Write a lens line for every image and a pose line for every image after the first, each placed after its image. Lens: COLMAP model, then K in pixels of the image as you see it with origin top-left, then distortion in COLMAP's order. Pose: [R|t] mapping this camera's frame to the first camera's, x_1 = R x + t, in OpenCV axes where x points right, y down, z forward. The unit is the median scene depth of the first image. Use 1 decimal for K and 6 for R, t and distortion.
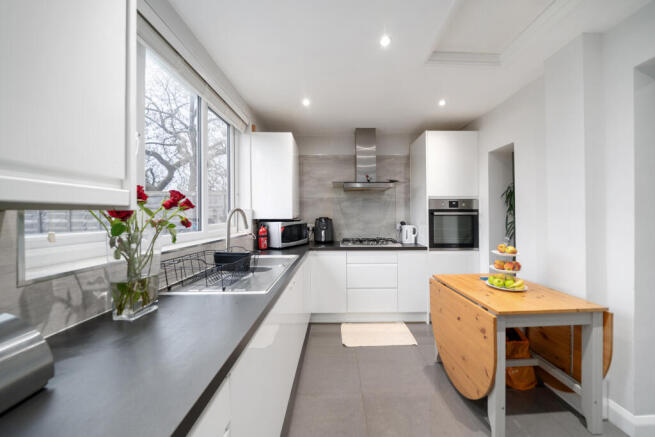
lens RADIAL K [[225.1, 0, 340.4], [0, 225.1, 214.8], [0, 0, 1]] dist [-0.005499, -0.000047]
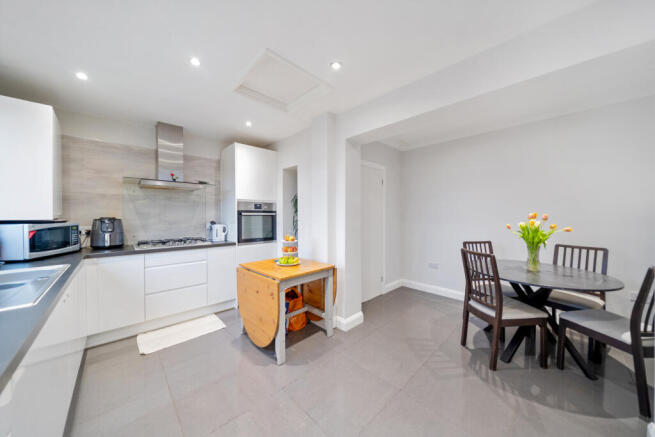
lens RADIAL K [[225.1, 0, 340.4], [0, 225.1, 214.8], [0, 0, 1]] dist [-0.005499, -0.000047]
pose [[0.713750, 0.003332, 0.700393, -0.045868], [-0.003439, 0.999993, -0.001253, -0.000902], [-0.700393, -0.001514, 0.713756, -0.222422]]
